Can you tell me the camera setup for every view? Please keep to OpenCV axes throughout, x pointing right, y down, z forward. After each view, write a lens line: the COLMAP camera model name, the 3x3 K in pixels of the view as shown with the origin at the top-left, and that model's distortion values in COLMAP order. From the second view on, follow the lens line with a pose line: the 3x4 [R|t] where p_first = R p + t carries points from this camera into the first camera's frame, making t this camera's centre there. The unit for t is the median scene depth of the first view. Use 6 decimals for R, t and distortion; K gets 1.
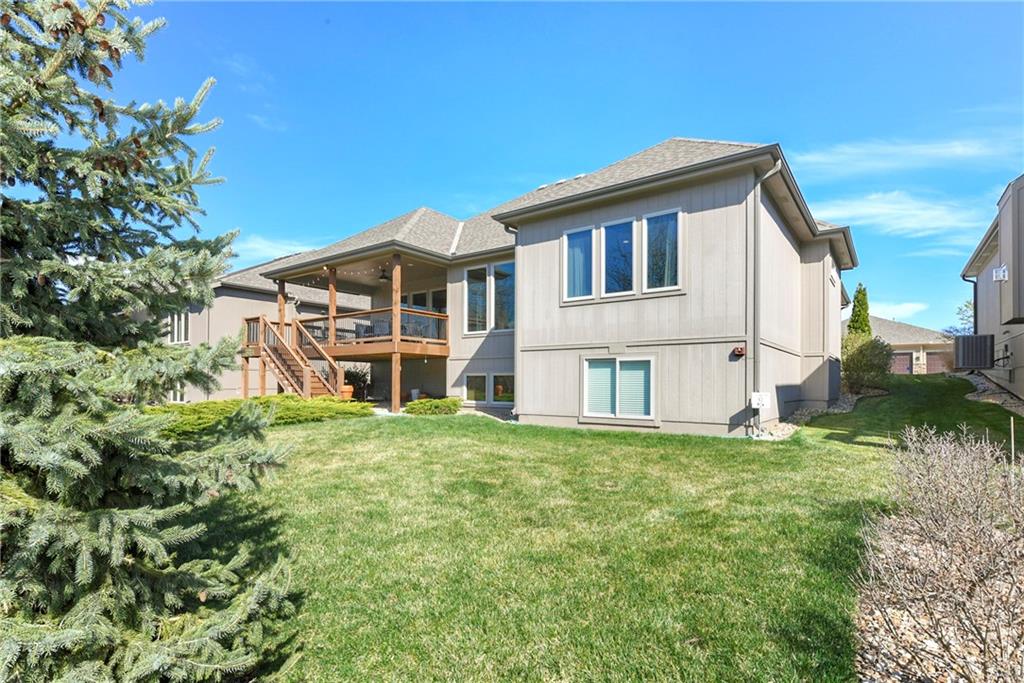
lens RADIAL K [[502.1, 0, 511.6], [0, 502.1, 384.5], [0, 0, 1]] dist [0.000318, 0.000034]
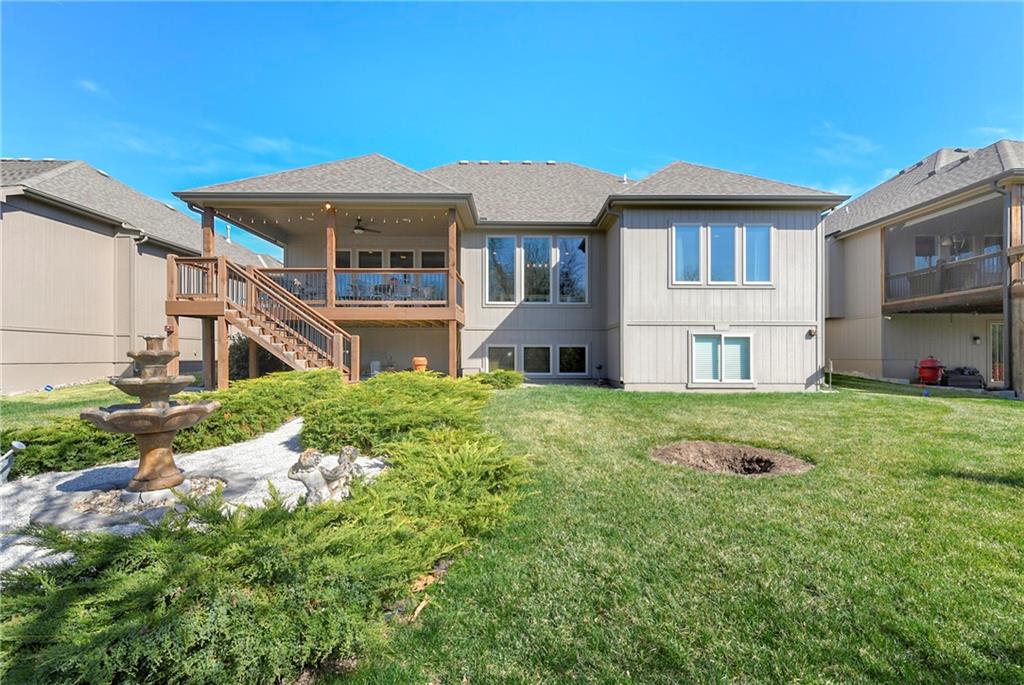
lens RADIAL K [[452.9, 0, 512.6], [0, 452.9, 360.2], [0, 0, 1]] dist [-0.000934, -0.000221]
pose [[0.801853, -0.006919, 0.597481, -0.819049], [-0.000010, 0.999933, 0.011593, -0.001846], [-0.597521, -0.009302, 0.801799, 0.383690]]
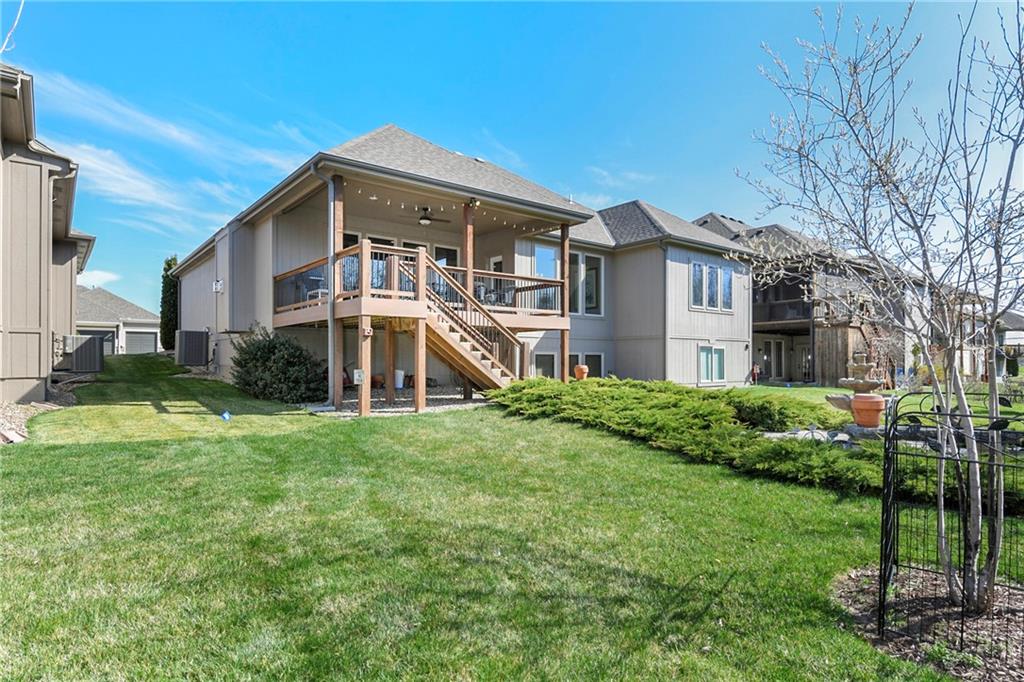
lens RADIAL K [[533.3, 0, 513.8], [0, 533.3, 357.4], [0, 0, 1]] dist [0.001678, 0.000372]
pose [[0.287433, -0.002218, 0.957798, -1.579335], [-0.004577, 0.999983, 0.003689, -0.019049], [-0.957790, -0.005444, 0.287418, 1.049292]]
